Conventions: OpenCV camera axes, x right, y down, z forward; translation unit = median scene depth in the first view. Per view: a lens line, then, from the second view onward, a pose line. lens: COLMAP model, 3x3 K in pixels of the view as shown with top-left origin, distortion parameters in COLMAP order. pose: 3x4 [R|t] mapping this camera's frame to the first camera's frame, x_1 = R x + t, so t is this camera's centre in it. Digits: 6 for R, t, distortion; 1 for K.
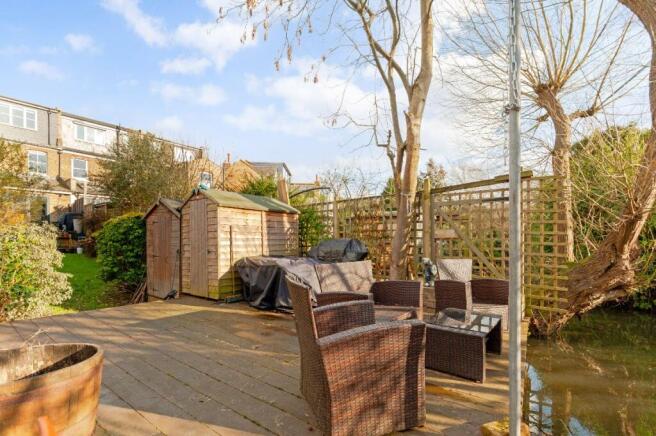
lens RADIAL K [[289.2, 0, 326.5], [0, 289.2, 230.0], [0, 0, 1]] dist [-0.001188, -0.009766]
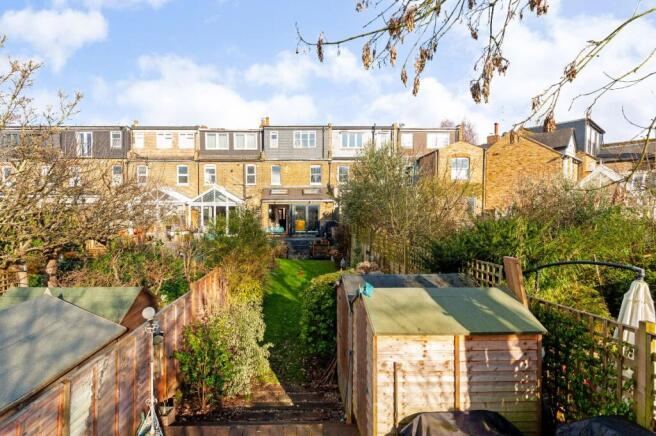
lens RADIAL K [[317.8, 0, 293.0], [0, 317.8, 220.7], [0, 0, 1]] dist [0.001564, -0.013099]
pose [[0.615458, 0.009603, -0.788111, 0.083500], [0.011658, 0.999705, 0.021286, -0.317833], [0.788083, -0.022289, 0.615165, 0.333503]]
